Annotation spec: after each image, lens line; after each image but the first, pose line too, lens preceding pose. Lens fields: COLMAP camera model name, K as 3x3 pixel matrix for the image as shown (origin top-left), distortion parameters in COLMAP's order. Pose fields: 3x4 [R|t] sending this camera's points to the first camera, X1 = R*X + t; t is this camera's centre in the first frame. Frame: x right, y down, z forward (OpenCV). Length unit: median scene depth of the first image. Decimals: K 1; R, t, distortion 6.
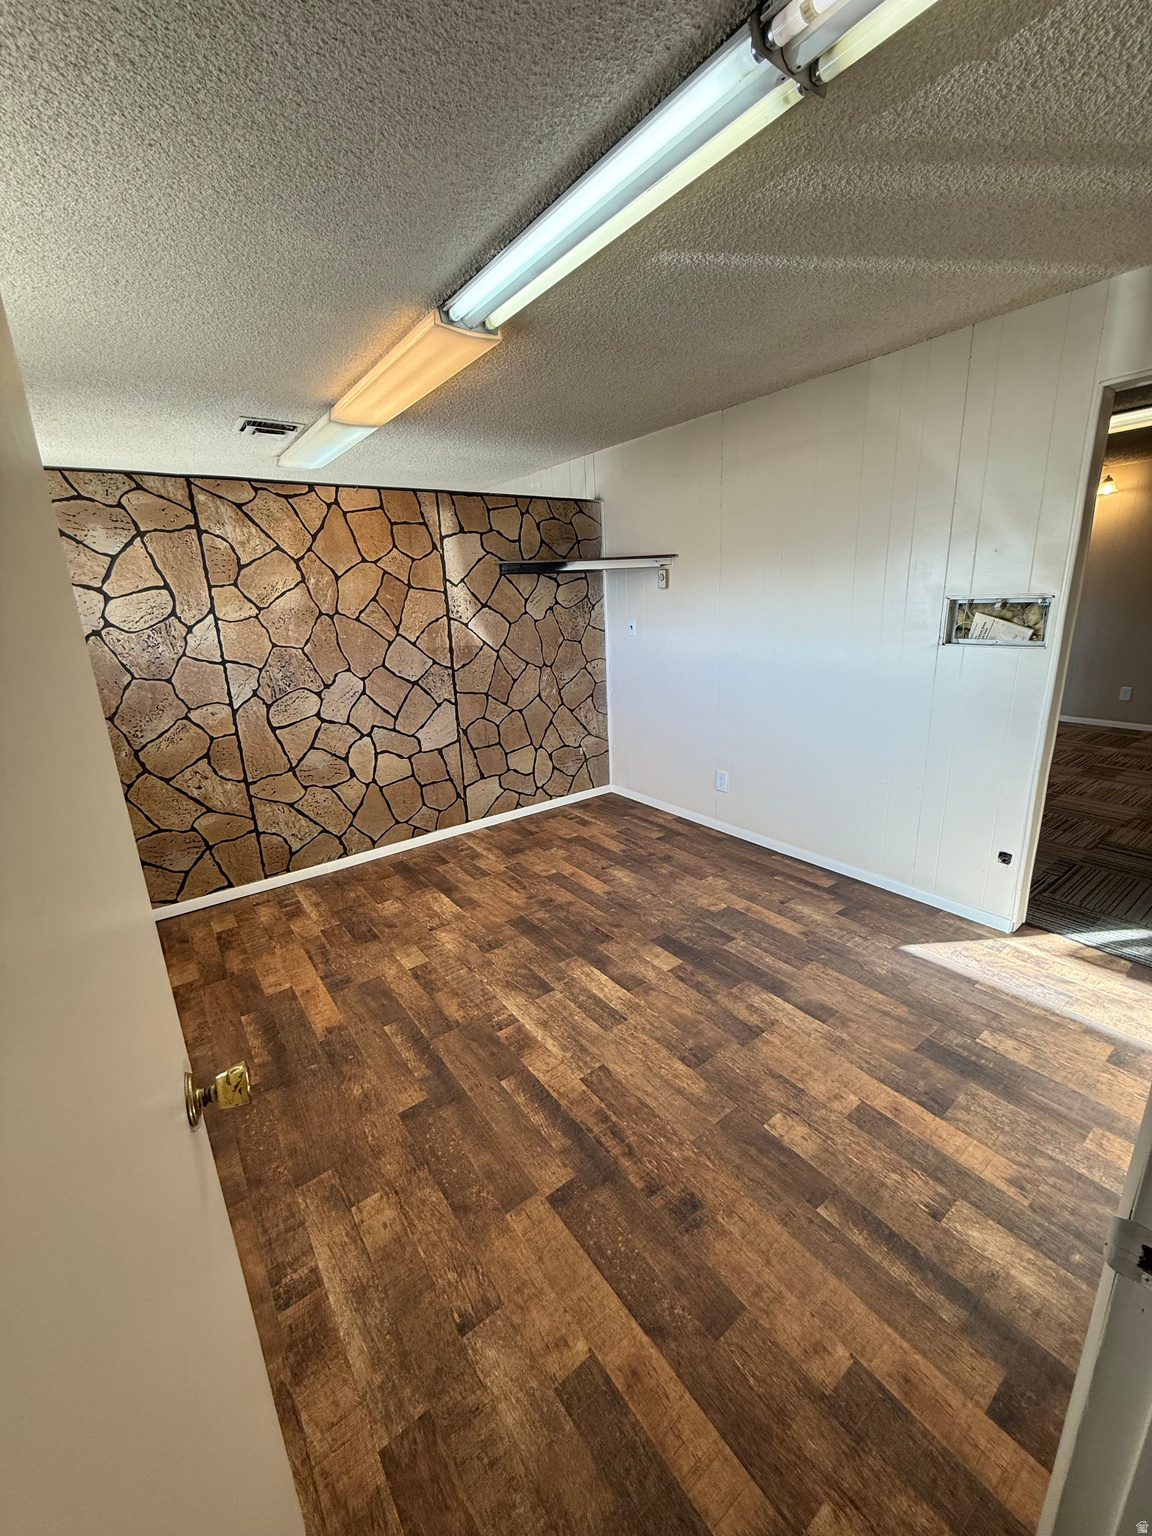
lens RADIAL K [[608.1, 0, 571.5], [0, 608.1, 757.0], [0, 0, 1]] dist [0.000499, -0.000392]
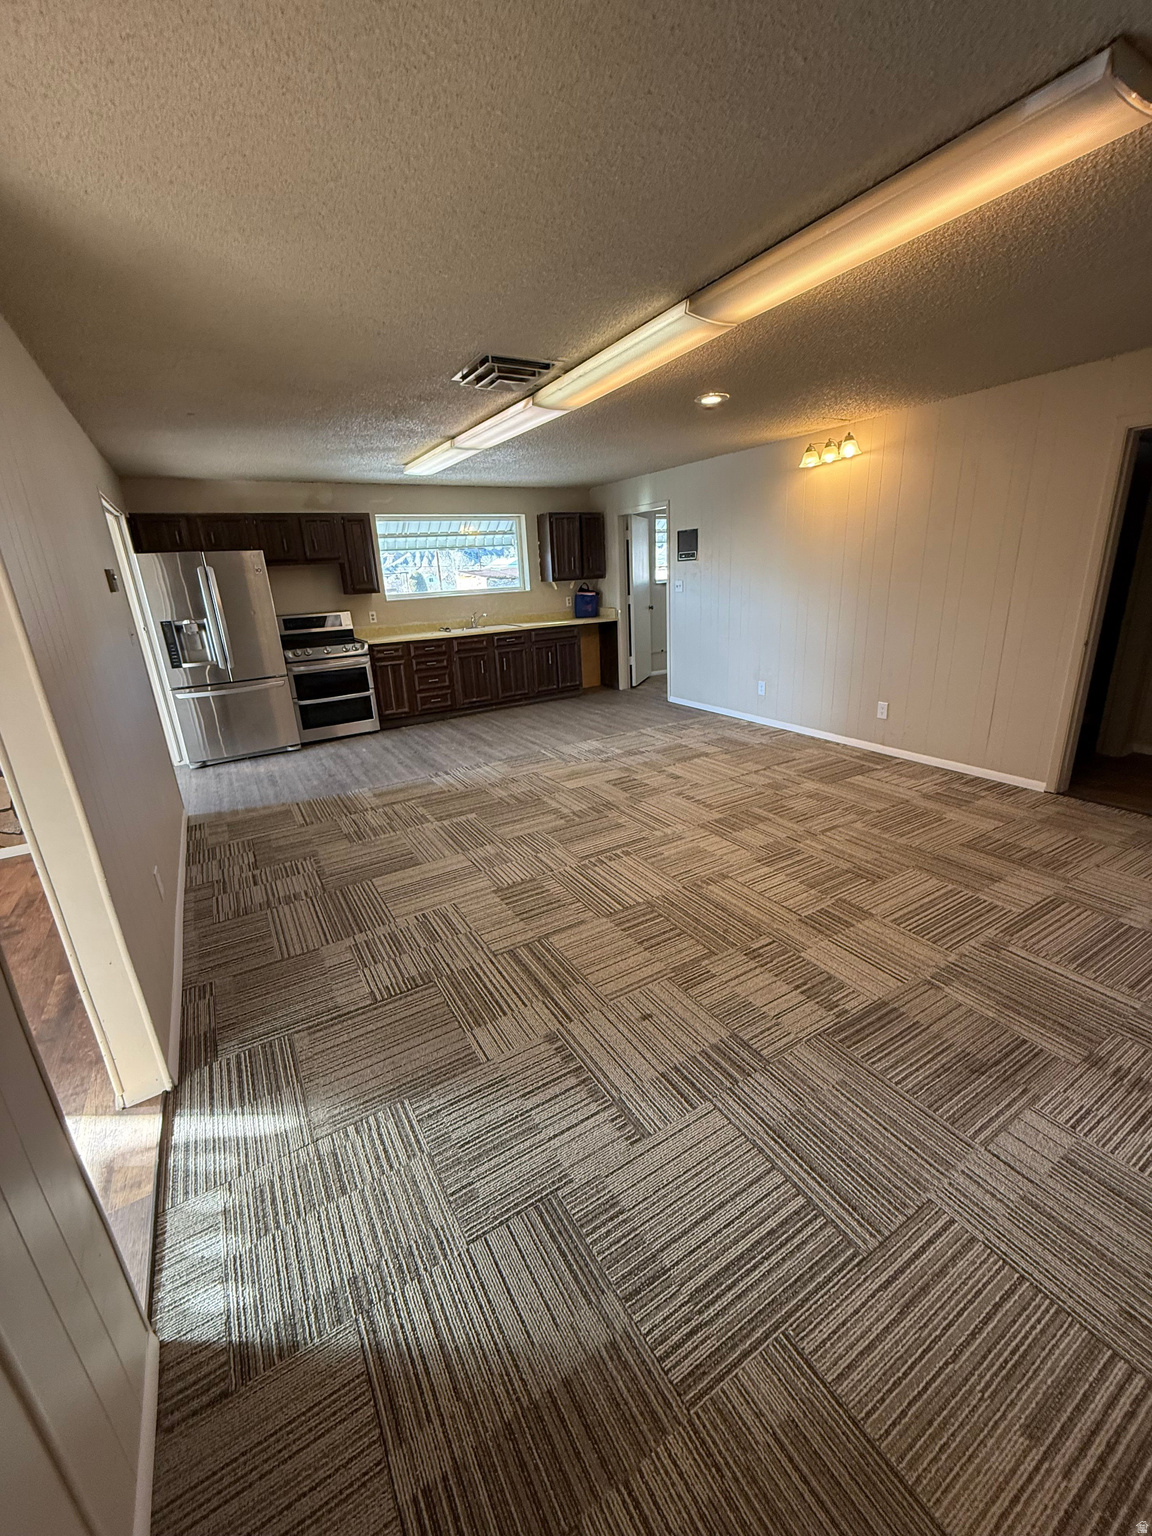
lens RADIAL K [[608.1, 0, 572.7], [0, 608.1, 763.5], [0, 0, 1]] dist [0.000499, -0.000392]
pose [[0.995815, 0.027549, -0.087137, 1.179550], [-0.021830, 0.997586, 0.065921, -0.160809], [0.088742, -0.063743, 0.994013, 0.319385]]
